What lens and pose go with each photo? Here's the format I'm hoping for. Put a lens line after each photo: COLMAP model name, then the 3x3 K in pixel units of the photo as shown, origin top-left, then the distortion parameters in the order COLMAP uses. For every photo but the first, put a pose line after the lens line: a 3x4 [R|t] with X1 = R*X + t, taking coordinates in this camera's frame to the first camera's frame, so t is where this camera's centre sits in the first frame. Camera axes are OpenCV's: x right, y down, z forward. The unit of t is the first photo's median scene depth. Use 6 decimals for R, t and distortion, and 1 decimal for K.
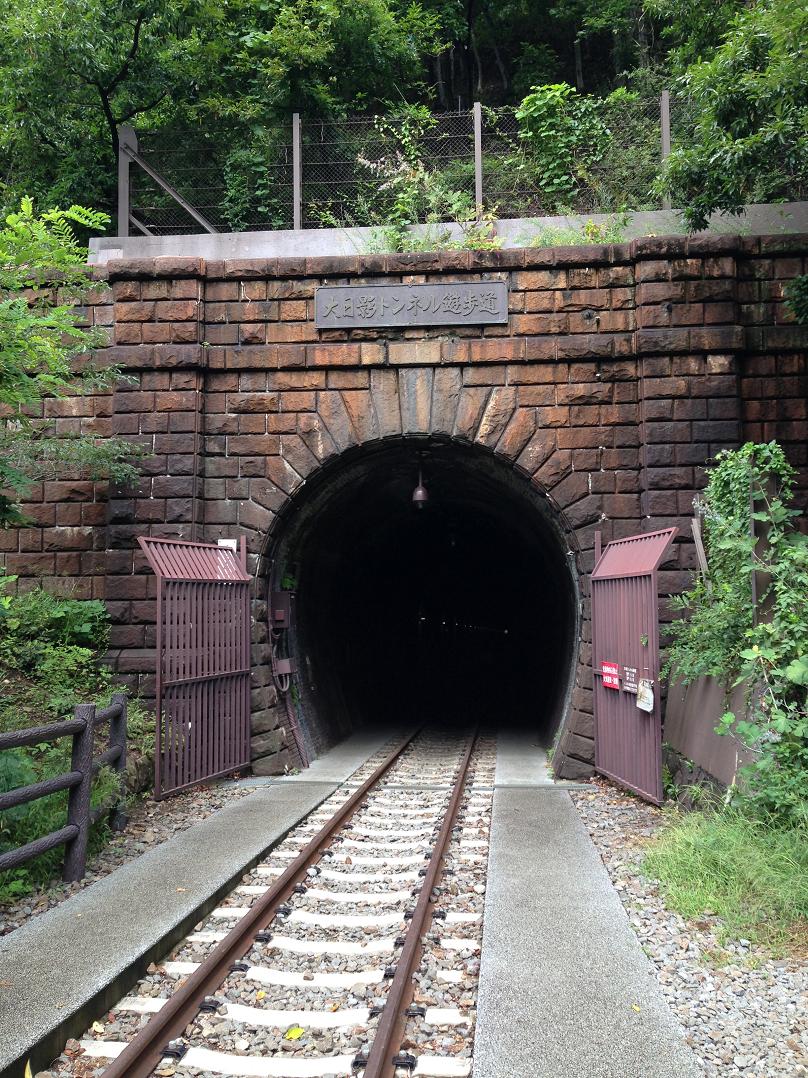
lens RADIAL K [[993.0, 0, 408.9], [0, 993.0, 534.6], [0, 0, 1]] dist [0.041357, 0.000000]
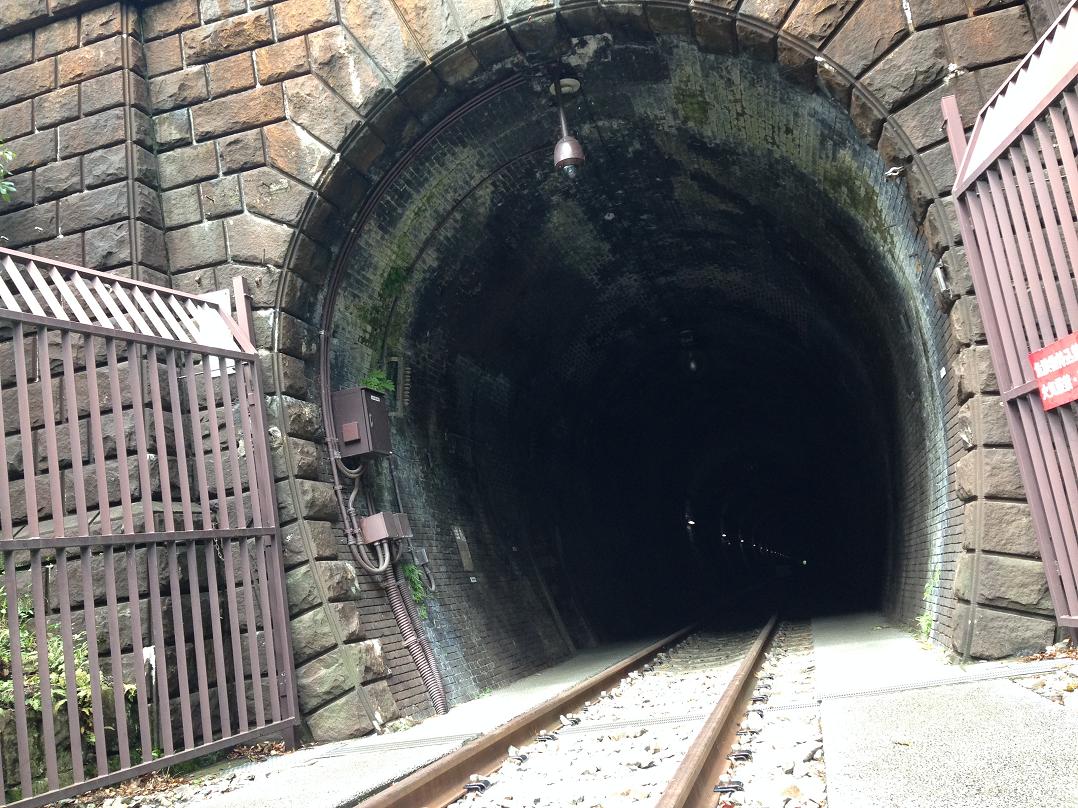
lens RADIAL K [[993.0, 0, 535.0], [0, 993.0, 407.6], [0, 0, 1]] dist [0.041357, 0.000000]
pose [[0.975137, -0.173786, -0.137498, 0.044542], [0.161788, 0.982322, -0.094173, 0.142421], [0.151434, 0.069586, 0.986015, 0.517059]]
